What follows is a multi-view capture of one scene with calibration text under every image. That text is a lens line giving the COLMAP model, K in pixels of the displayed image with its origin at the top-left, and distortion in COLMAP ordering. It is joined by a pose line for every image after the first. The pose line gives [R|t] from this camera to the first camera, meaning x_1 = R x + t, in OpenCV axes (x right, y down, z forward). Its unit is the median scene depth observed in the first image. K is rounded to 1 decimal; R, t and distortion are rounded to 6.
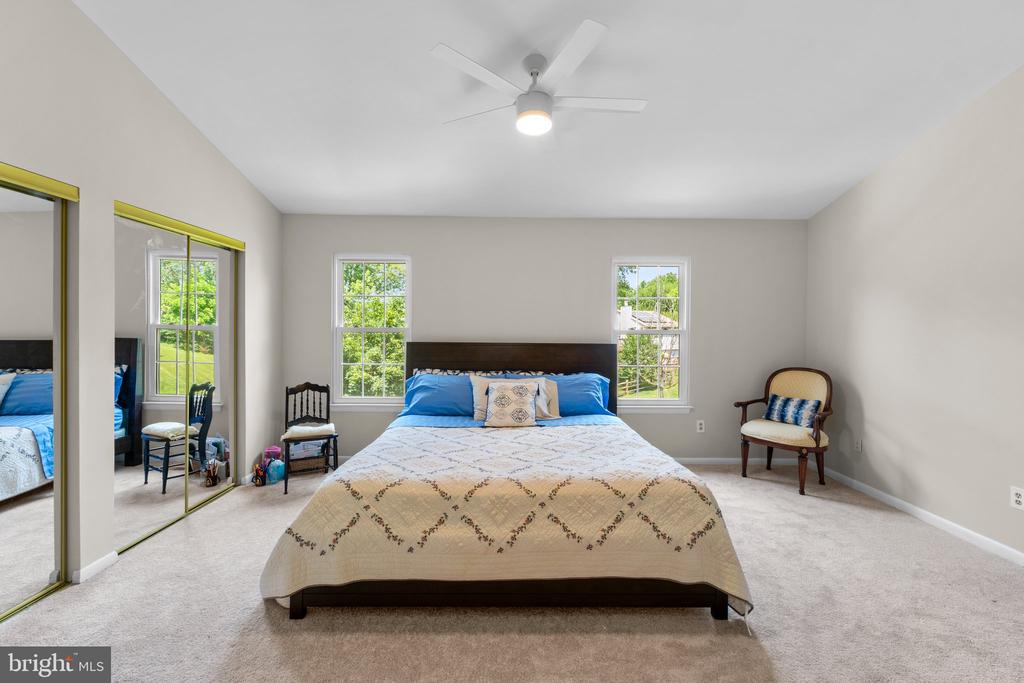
lens RADIAL K [[430.8, 0, 511.7], [0, 430.8, 336.0], [0, 0, 1]] dist [0.005075, 0.000465]
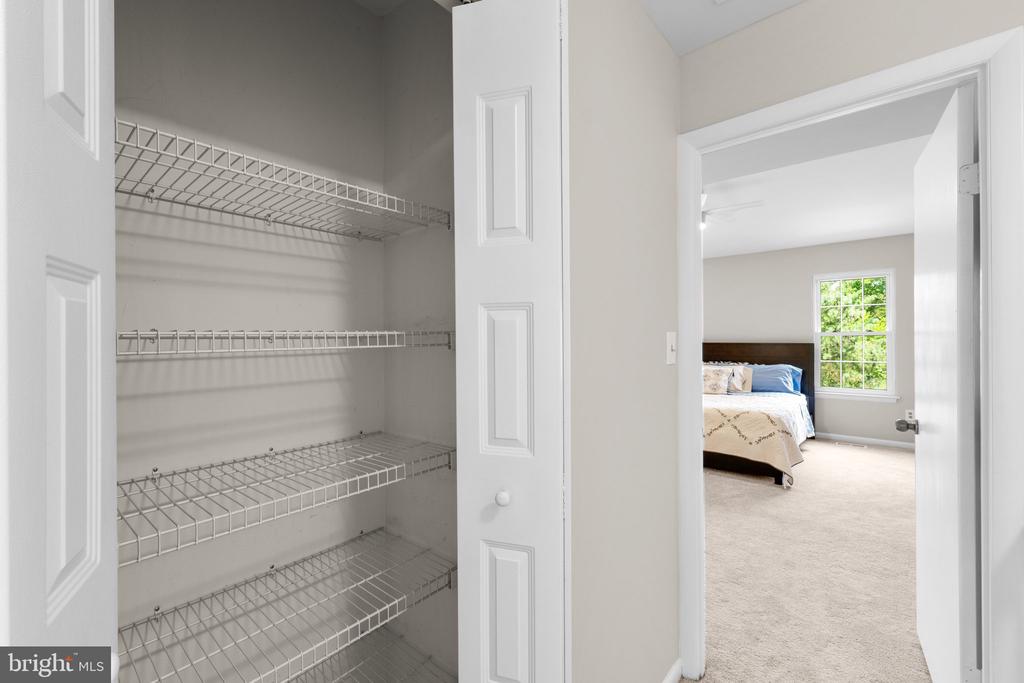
lens RADIAL K [[430.8, 0, 511.6], [0, 430.8, 338.1], [0, 0, 1]] dist [0.005075, 0.000465]
pose [[0.761601, -0.008501, -0.647990, 0.475410], [0.008071, 0.999961, -0.003633, 0.000363], [0.647996, -0.002463, 0.761640, -0.706665]]
